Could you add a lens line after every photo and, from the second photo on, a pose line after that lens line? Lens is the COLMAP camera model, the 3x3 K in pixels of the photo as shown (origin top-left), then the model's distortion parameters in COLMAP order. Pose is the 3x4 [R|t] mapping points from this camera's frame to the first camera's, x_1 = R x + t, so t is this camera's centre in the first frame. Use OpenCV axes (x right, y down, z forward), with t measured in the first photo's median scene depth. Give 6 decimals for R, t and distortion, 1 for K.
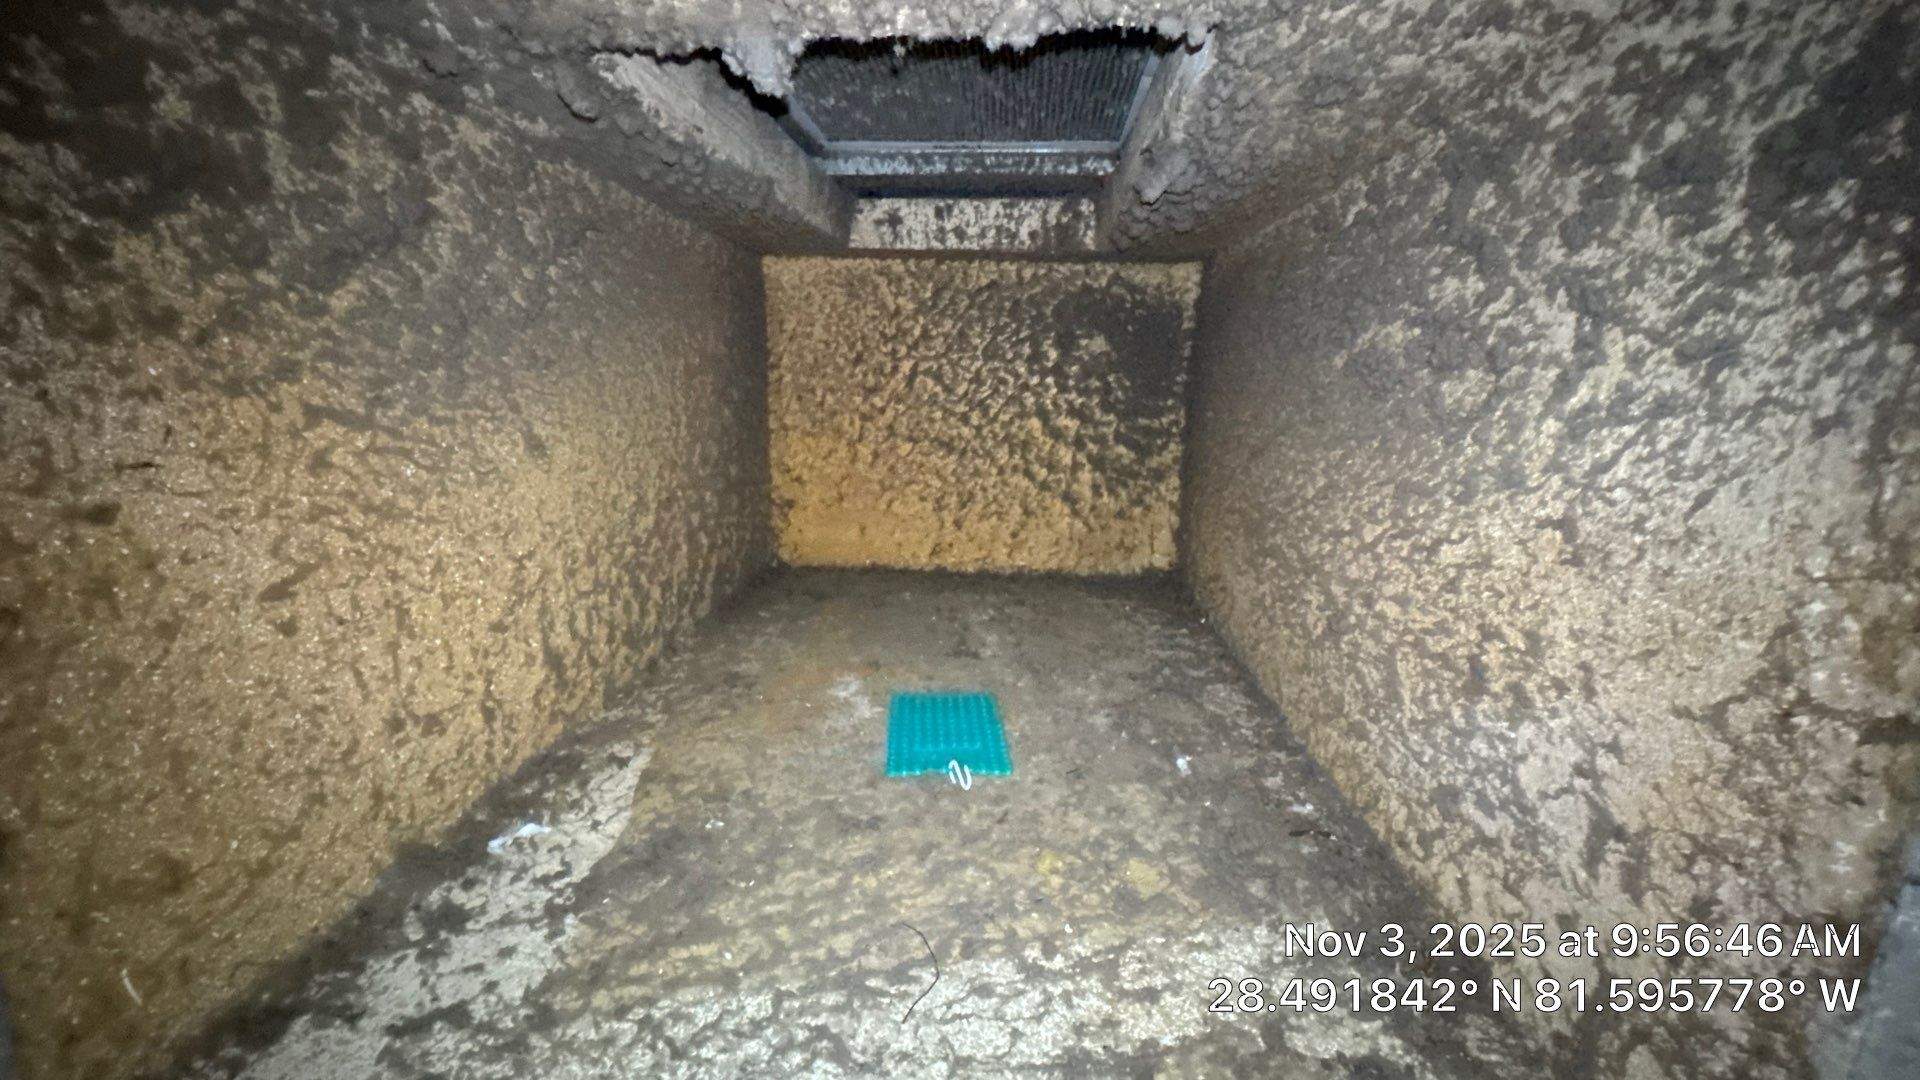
lens RADIAL K [[763.6, 0, 958.0], [0, 763.6, 540.1], [0, 0, 1]] dist [-0.002617, 0.000051]
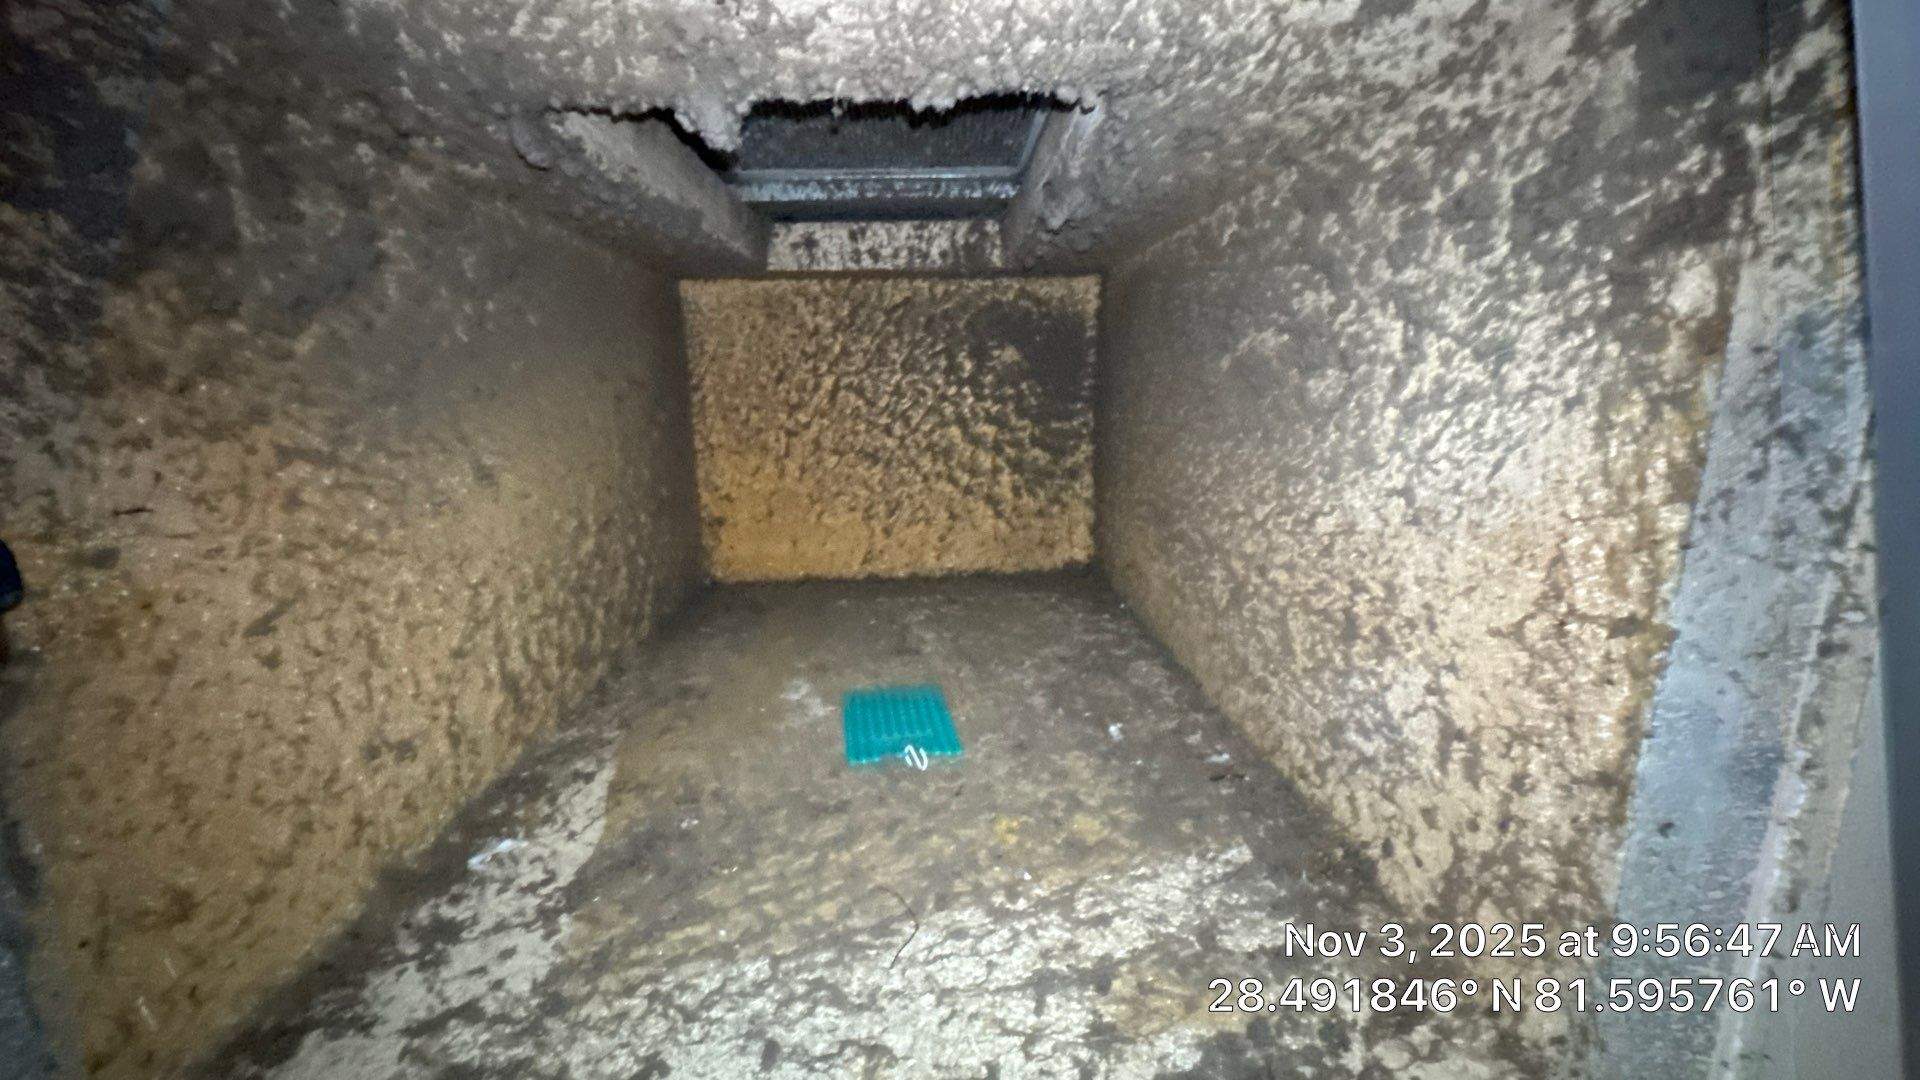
lens RADIAL K [[763.6, 0, 958.0], [0, 763.6, 540.1], [0, 0, 1]] dist [-0.002617, 0.000051]
pose [[0.992226, -0.062299, 0.107731, -0.051866], [0.063644, 0.997931, -0.009088, 0.018964], [-0.106942, 0.015874, 0.994139, -0.128287]]
